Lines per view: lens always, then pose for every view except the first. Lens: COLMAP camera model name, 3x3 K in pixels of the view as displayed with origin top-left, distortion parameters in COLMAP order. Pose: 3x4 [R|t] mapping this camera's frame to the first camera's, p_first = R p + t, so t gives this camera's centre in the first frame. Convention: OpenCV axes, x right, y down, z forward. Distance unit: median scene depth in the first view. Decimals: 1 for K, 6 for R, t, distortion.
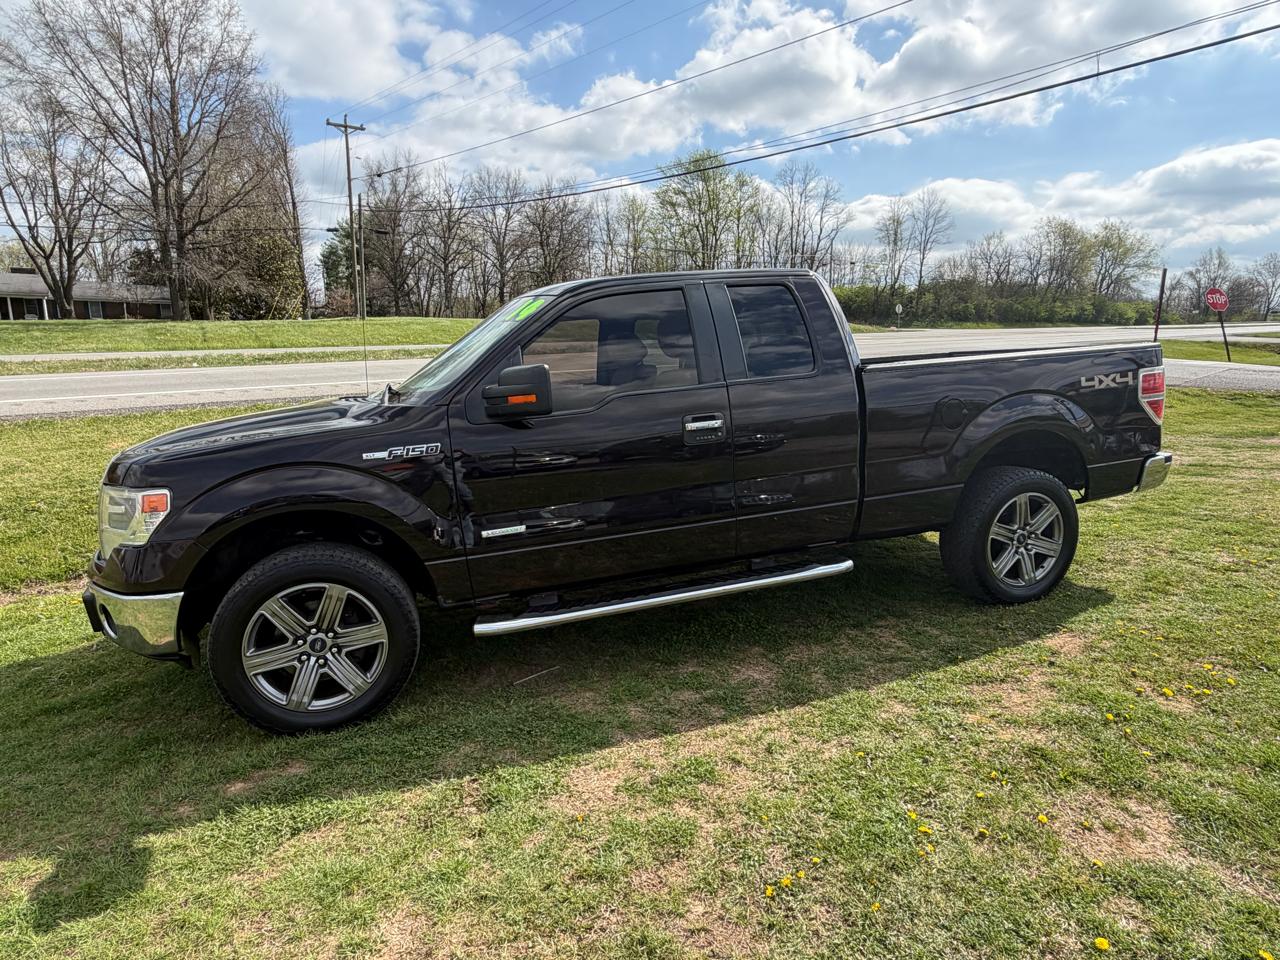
lens RADIAL K [[822.9, 0, 672.7], [0, 822.9, 457.2], [0, 0, 1]] dist [-0.003665, 0.002914]
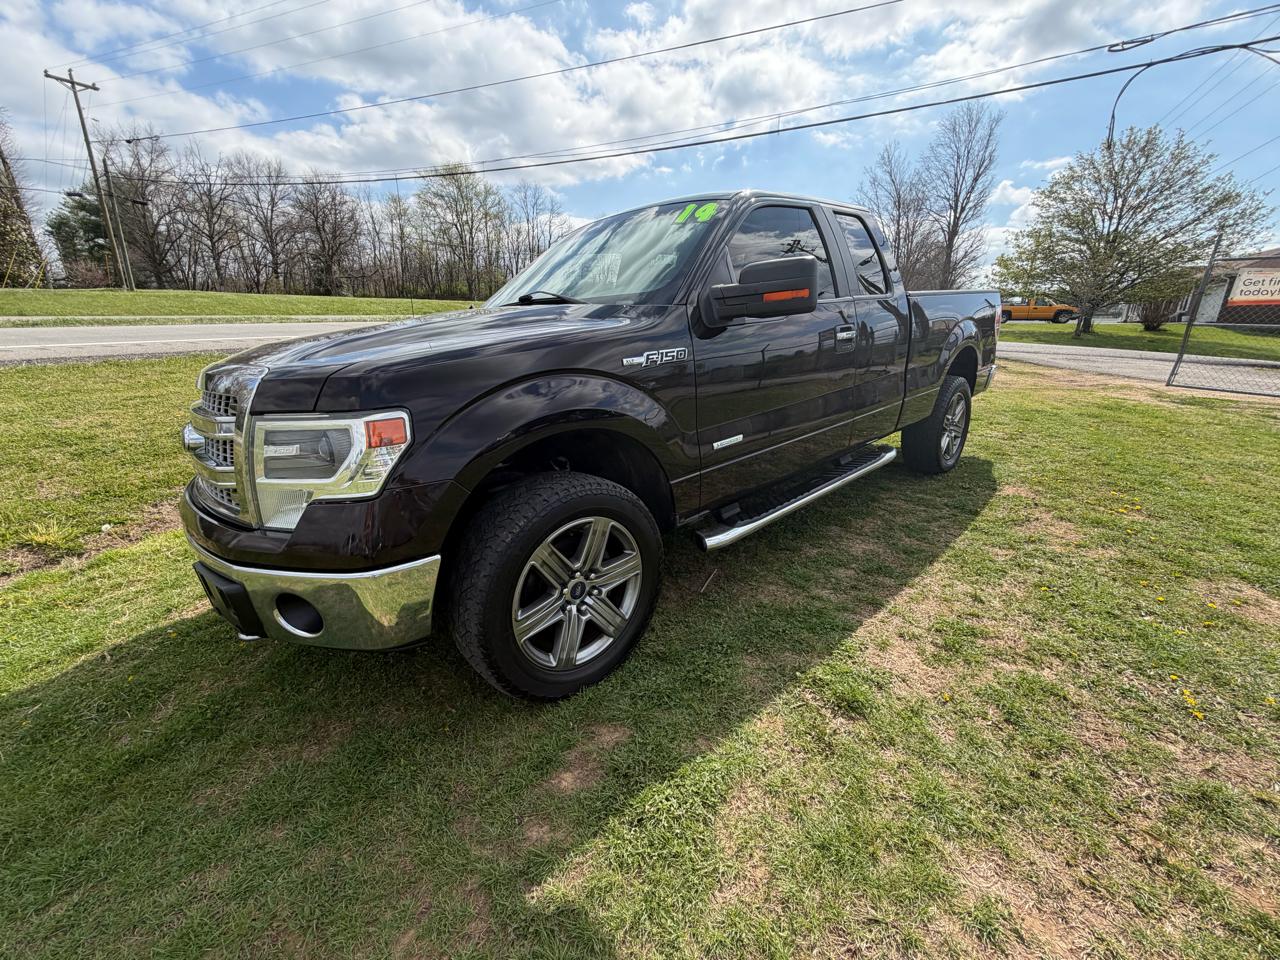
lens RADIAL K [[541.2, 0, 640.0], [0, 541.2, 480.0], [0, 0, 1]] dist [0.000700, -0.000008]
pose [[0.901585, -0.108319, 0.418820, -0.590816], [0.053787, 0.988701, 0.139922, 0.040612], [-0.429244, -0.103624, 0.897224, 0.477898]]
